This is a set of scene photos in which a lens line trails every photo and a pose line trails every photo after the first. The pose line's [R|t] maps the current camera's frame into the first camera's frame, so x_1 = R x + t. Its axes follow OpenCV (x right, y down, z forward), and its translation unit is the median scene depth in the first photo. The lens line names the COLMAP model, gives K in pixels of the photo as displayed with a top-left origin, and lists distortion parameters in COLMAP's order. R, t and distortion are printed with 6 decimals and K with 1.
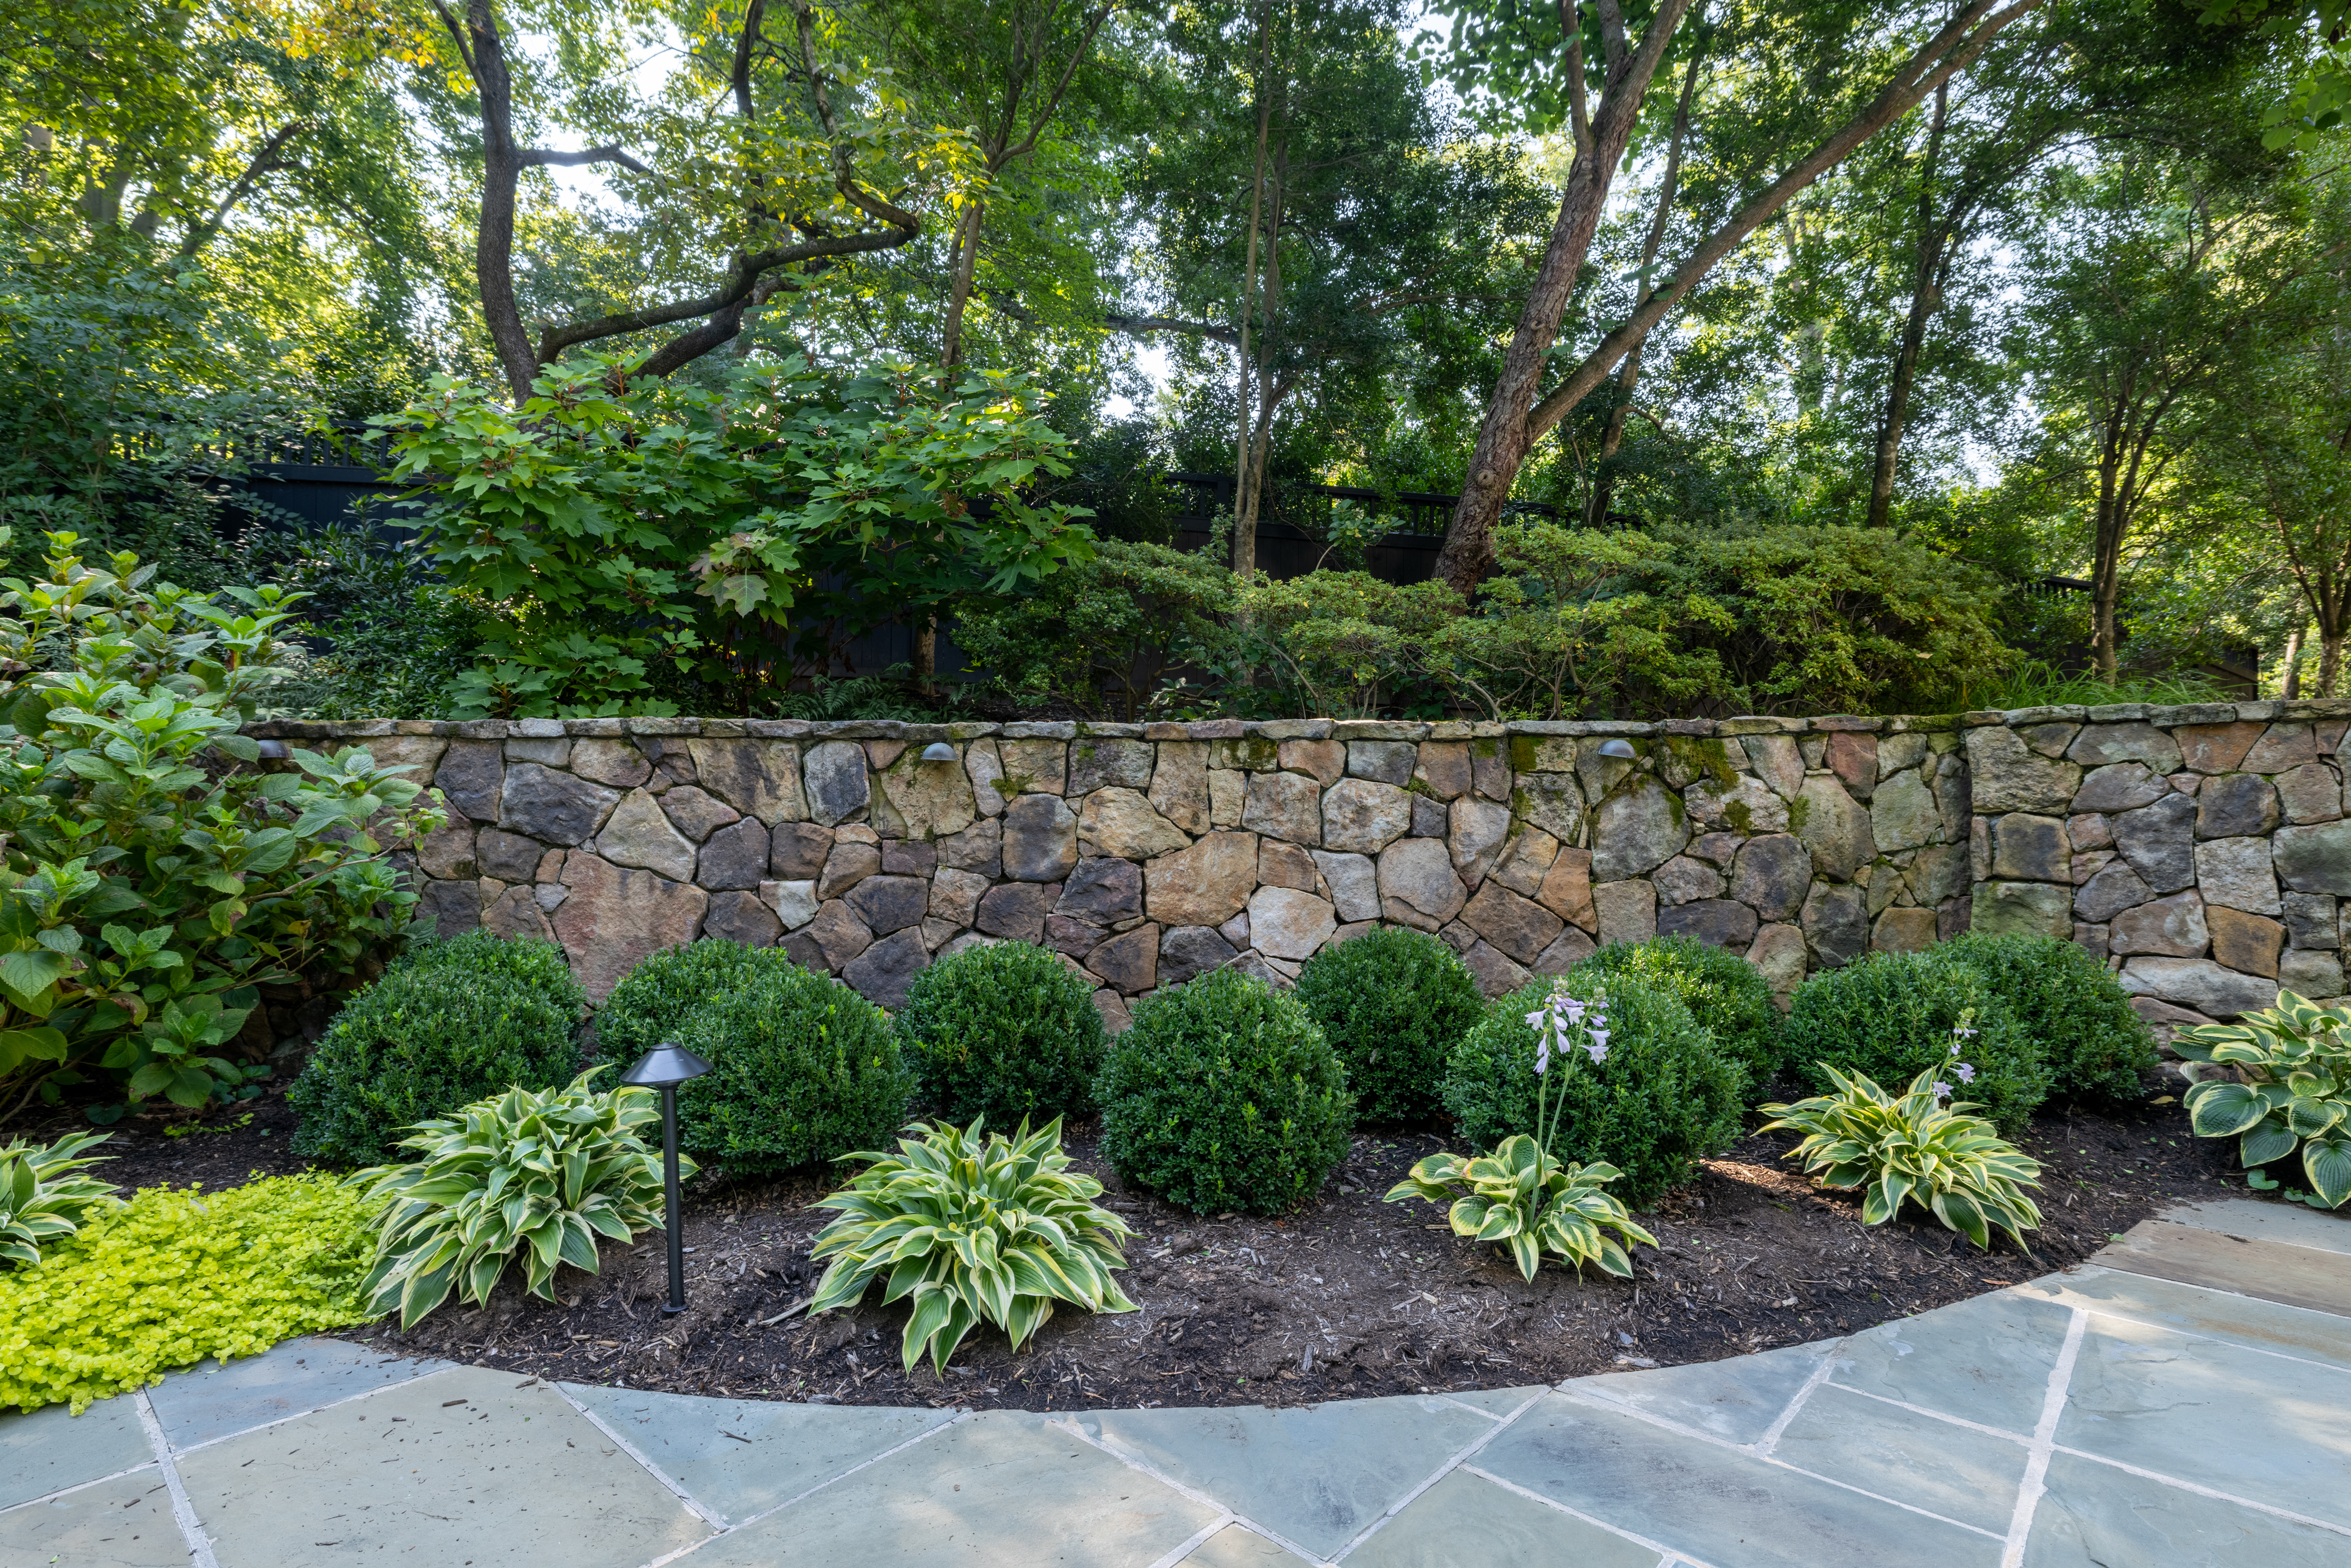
lens RADIAL K [[1196.0, 0, 1172.8], [0, 1196.0, 784.1], [0, 0, 1]] dist [-0.002060, 0.000080]
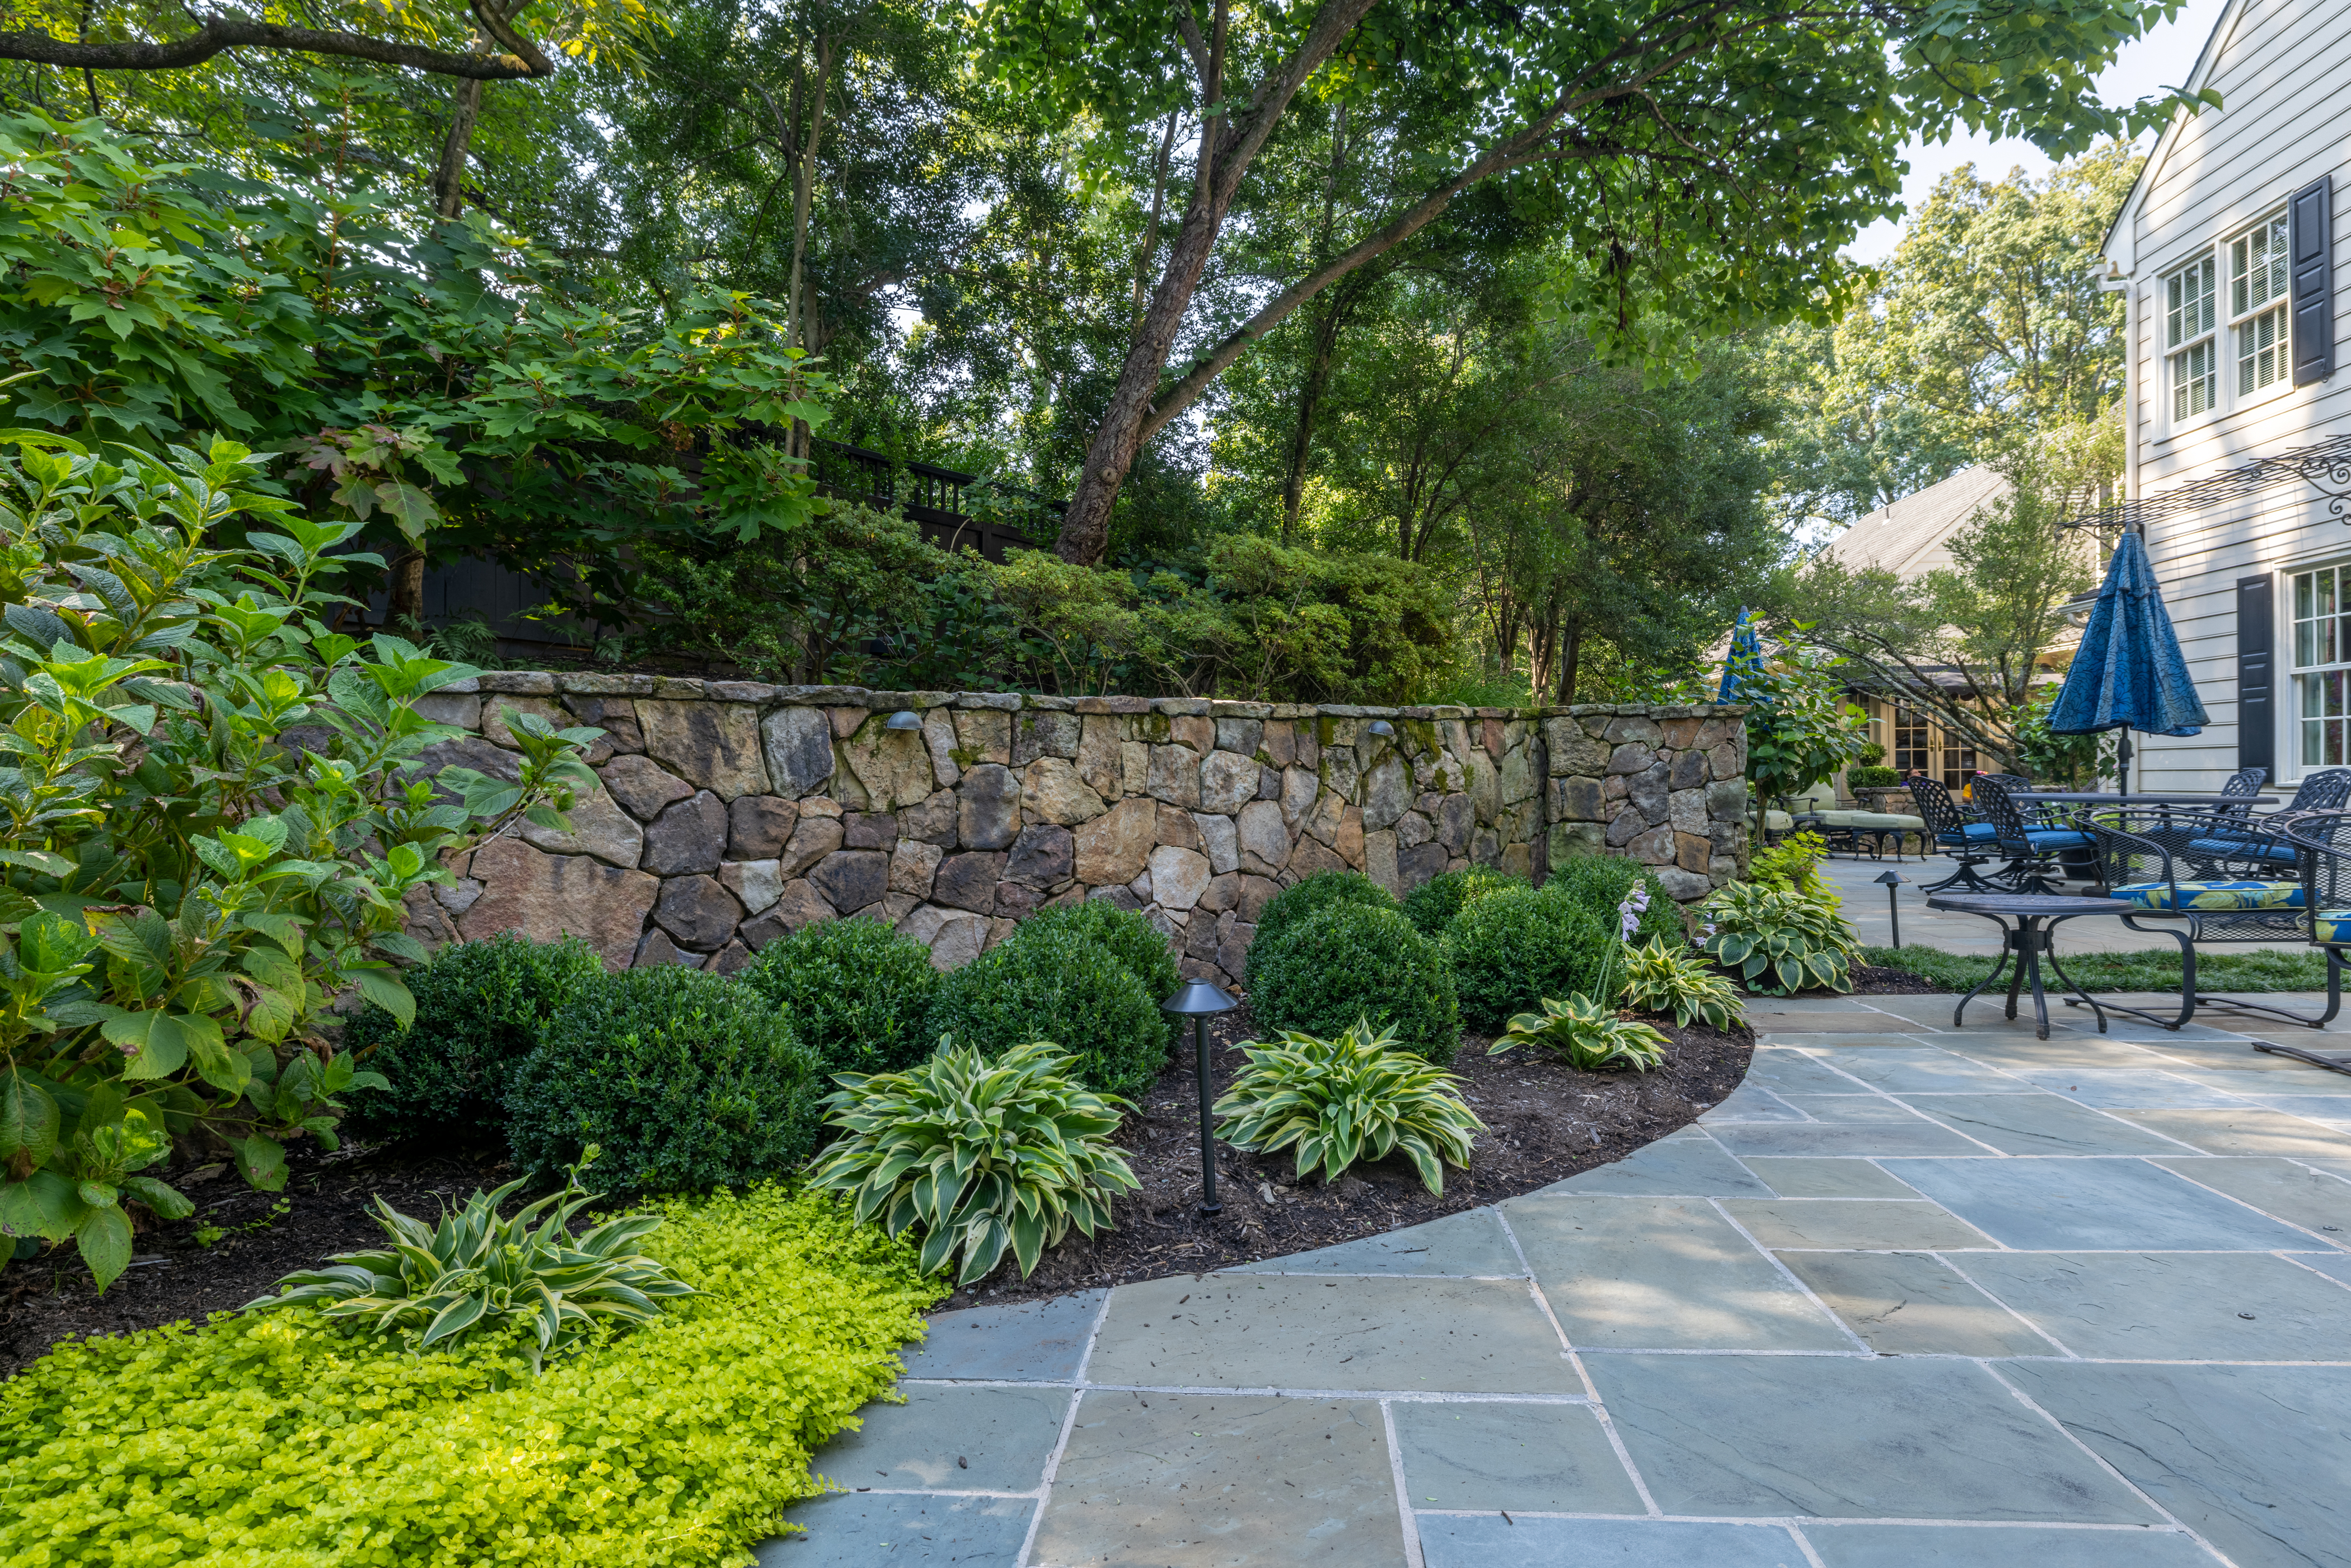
lens RADIAL K [[1335.5, 0, 1180.0], [0, 1335.5, 782.0], [0, 0, 1]] dist [0.004453, -0.000086]
pose [[0.781642, -0.009962, 0.623648, -0.692789], [0.000469, 0.999882, 0.015384, 0.006113], [-0.623727, -0.011732, 0.781554, 0.012192]]
